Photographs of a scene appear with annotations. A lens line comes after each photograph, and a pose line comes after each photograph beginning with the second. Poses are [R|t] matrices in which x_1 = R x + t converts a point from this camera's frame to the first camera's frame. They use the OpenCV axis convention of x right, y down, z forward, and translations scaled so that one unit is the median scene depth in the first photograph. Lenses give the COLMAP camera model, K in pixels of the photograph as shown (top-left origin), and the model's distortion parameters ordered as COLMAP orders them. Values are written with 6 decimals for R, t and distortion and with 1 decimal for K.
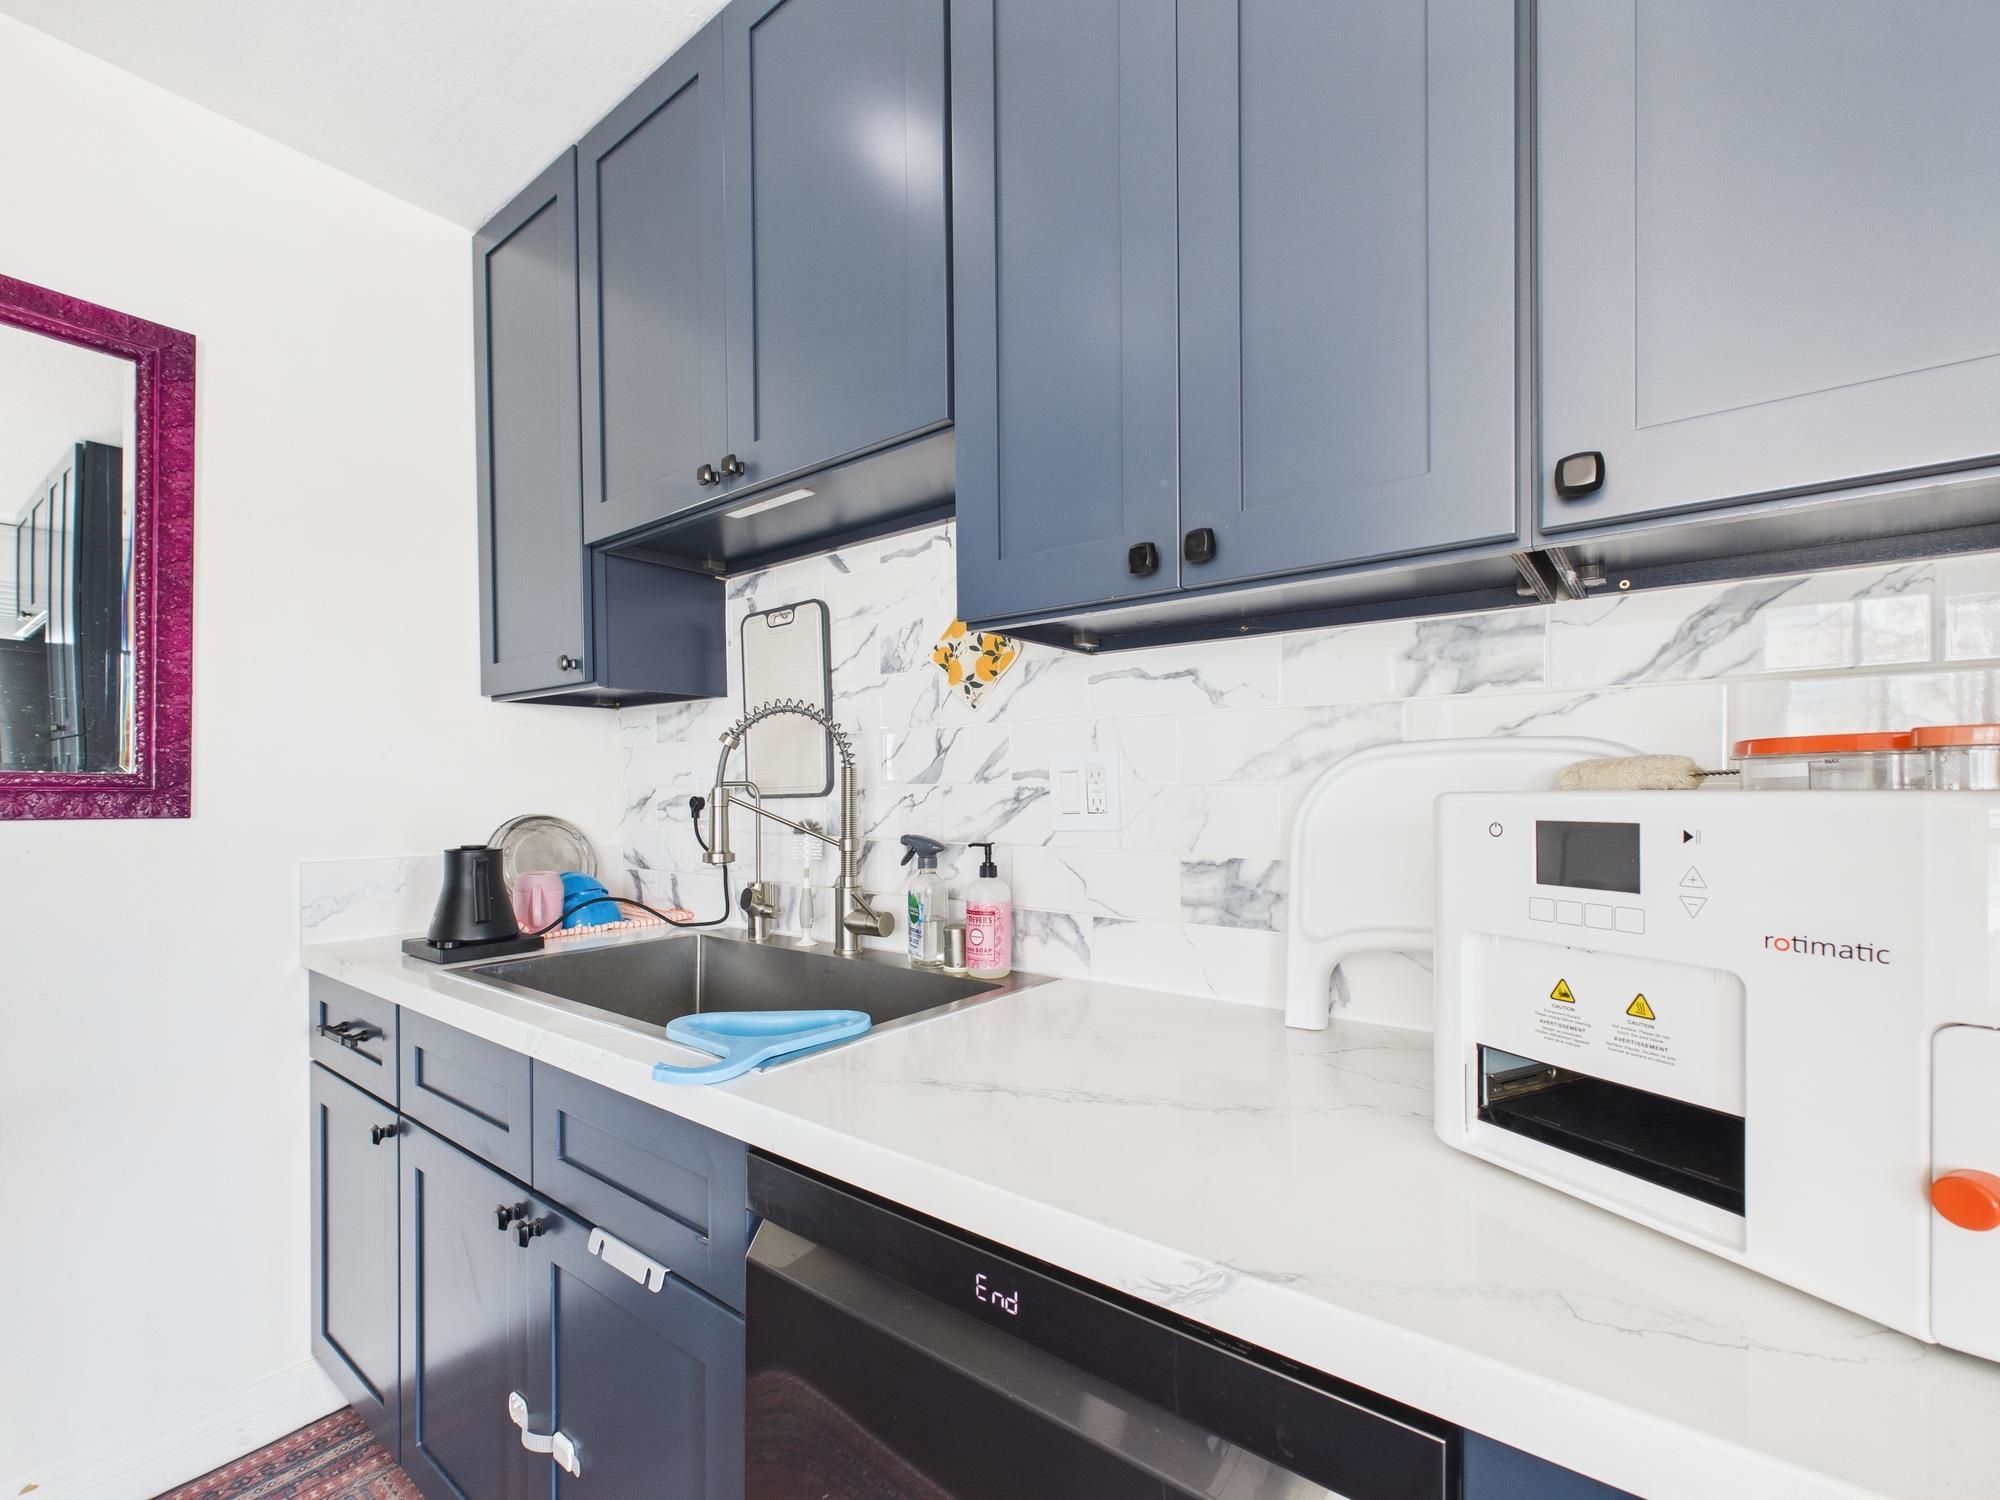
lens RADIAL K [[880.0, 0, 1002.1], [0, 880.0, 794.3], [0, 0, 1]] dist [0.003267, -0.000338]
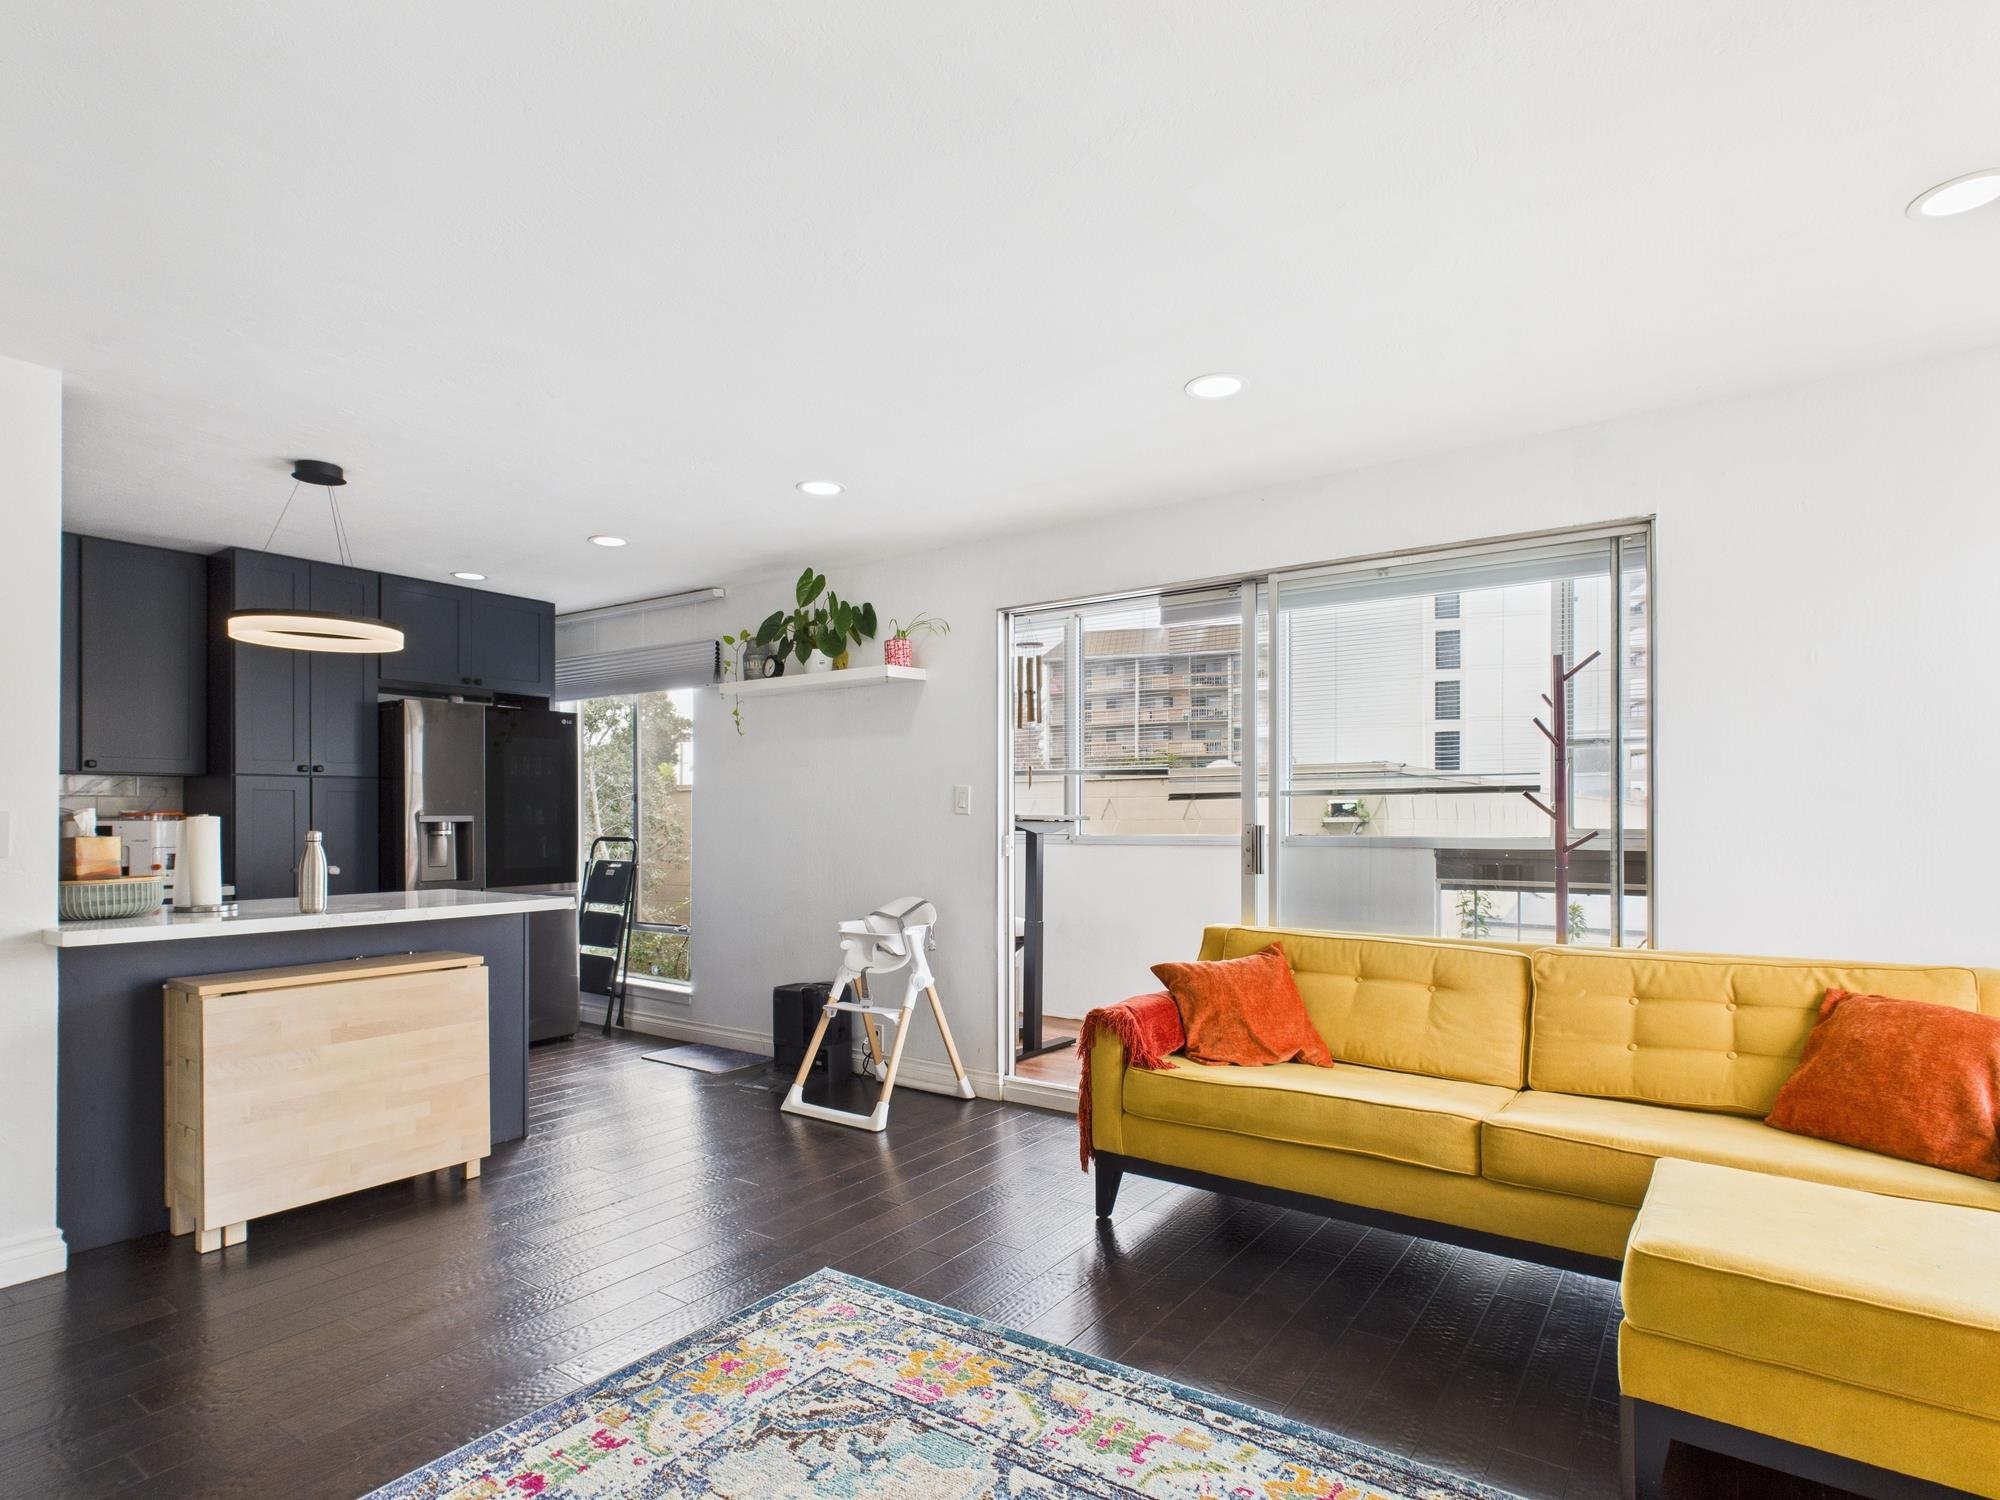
lens RADIAL K [[1054.5, 0, 1002.9], [0, 1054.5, 821.0], [0, 0, 1]] dist [0.002347, 0.000176]
pose [[-0.044013, 0.001128, 0.999030, -2.803253], [0.008516, 0.999963, -0.000754, 0.022191], [-0.998995, 0.008474, -0.044021, -1.998019]]
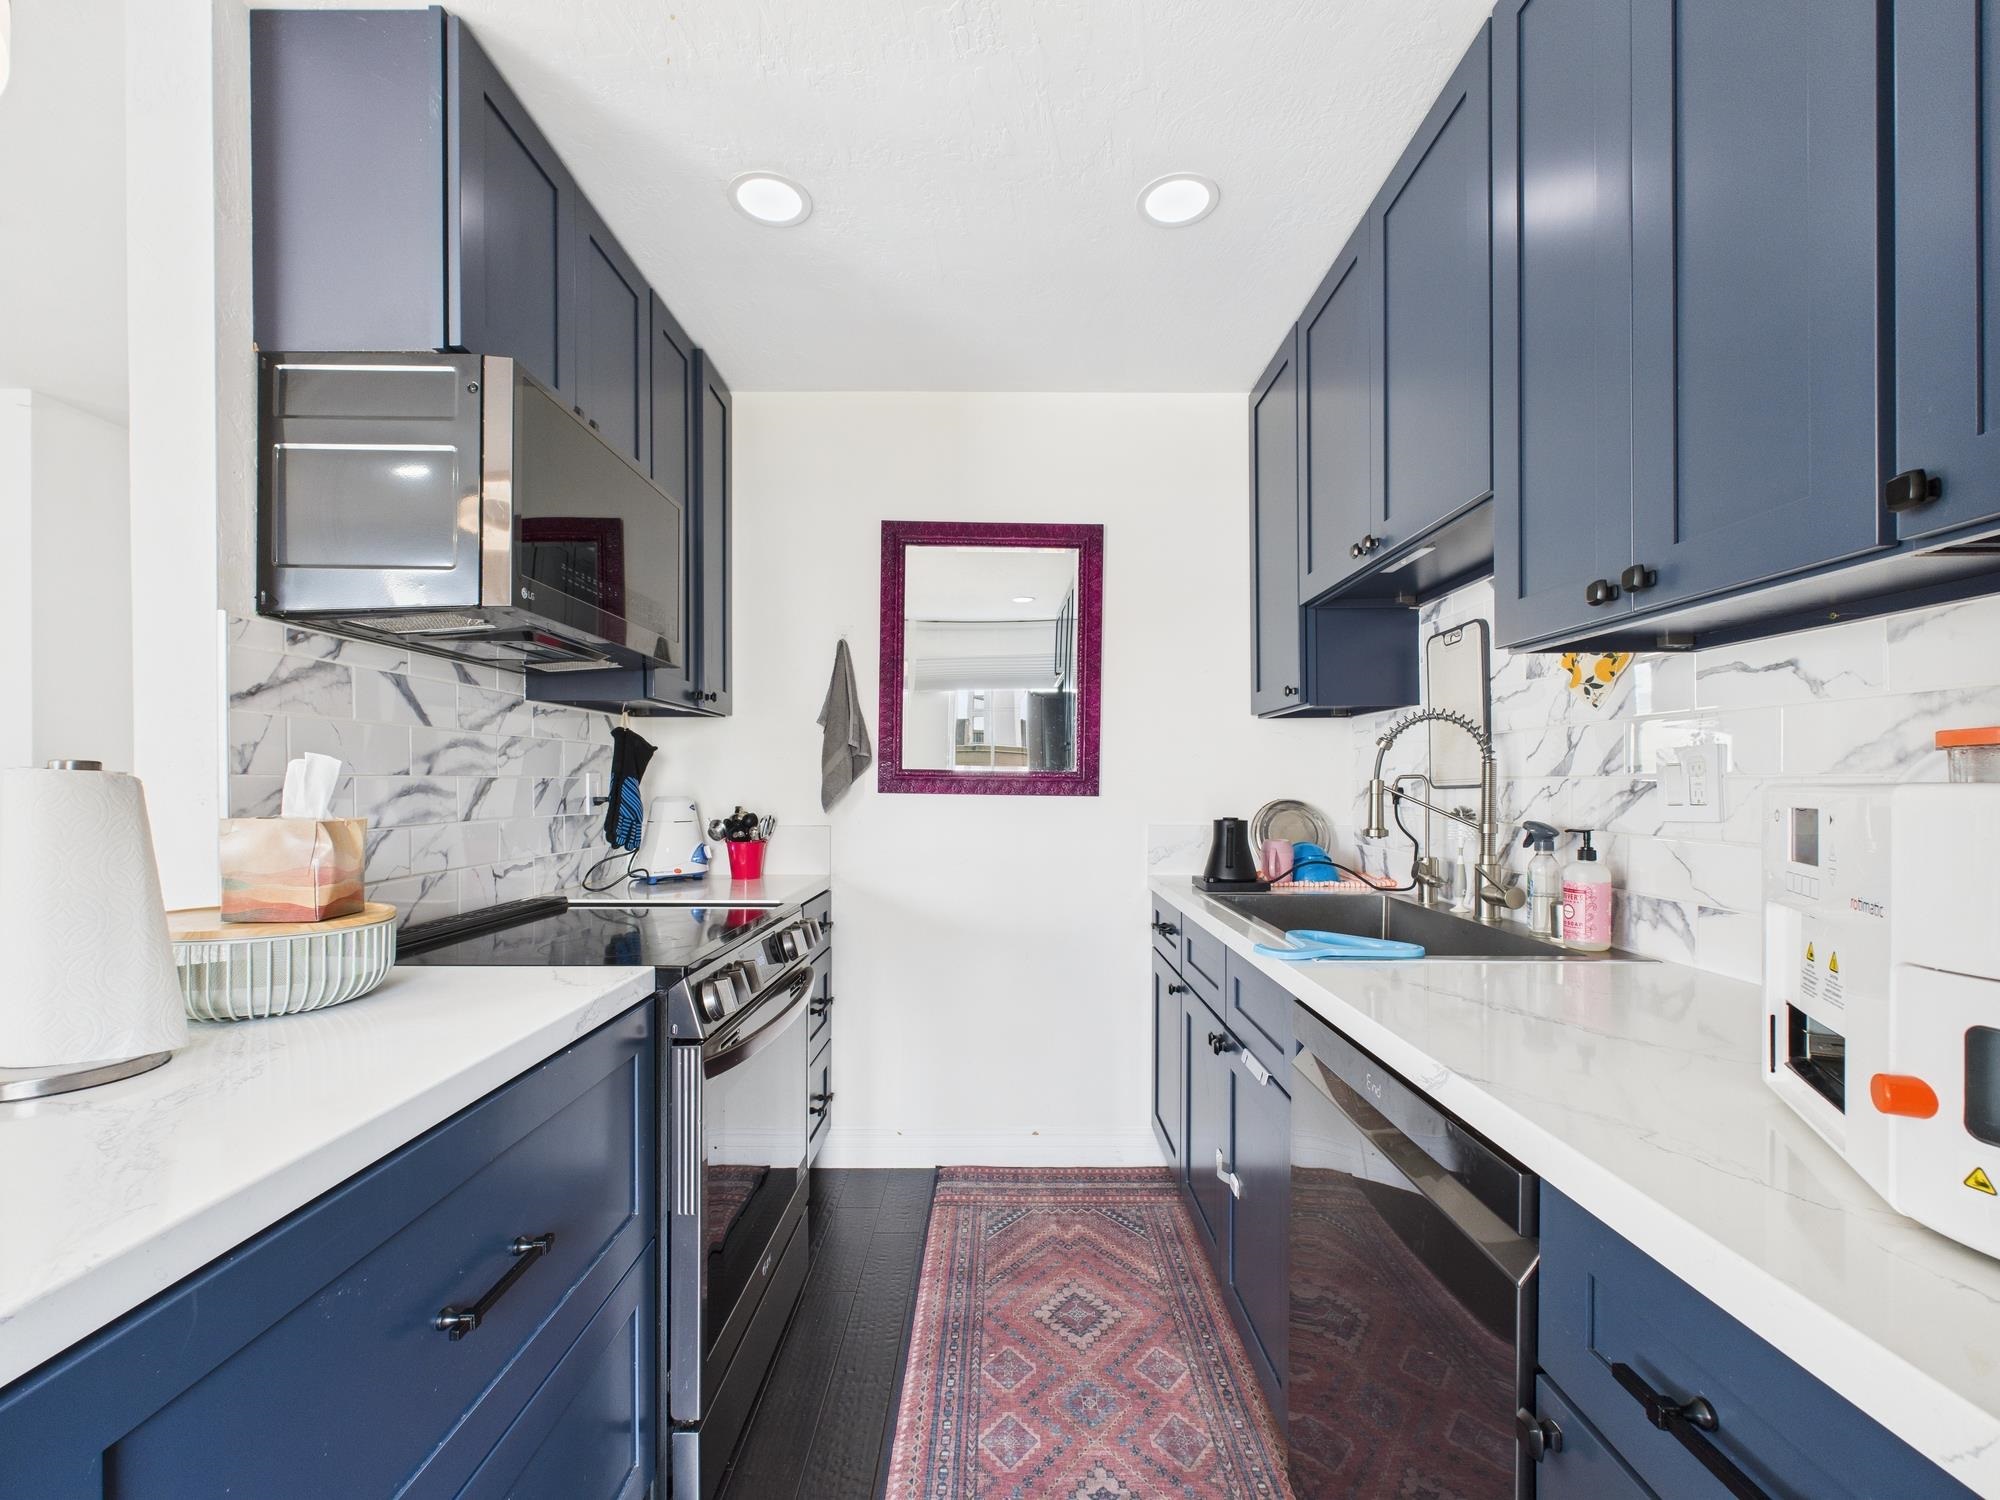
lens RADIAL K [[880.0, 0, 1002.4], [0, 880.0, 785.8], [0, 0, 1]] dist [0.003267, -0.000338]
pose [[0.609696, 0.007309, -0.792602, 0.379986], [-0.008171, 0.999962, 0.002936, 0.002262], [0.792594, 0.004686, 0.609732, -0.244009]]
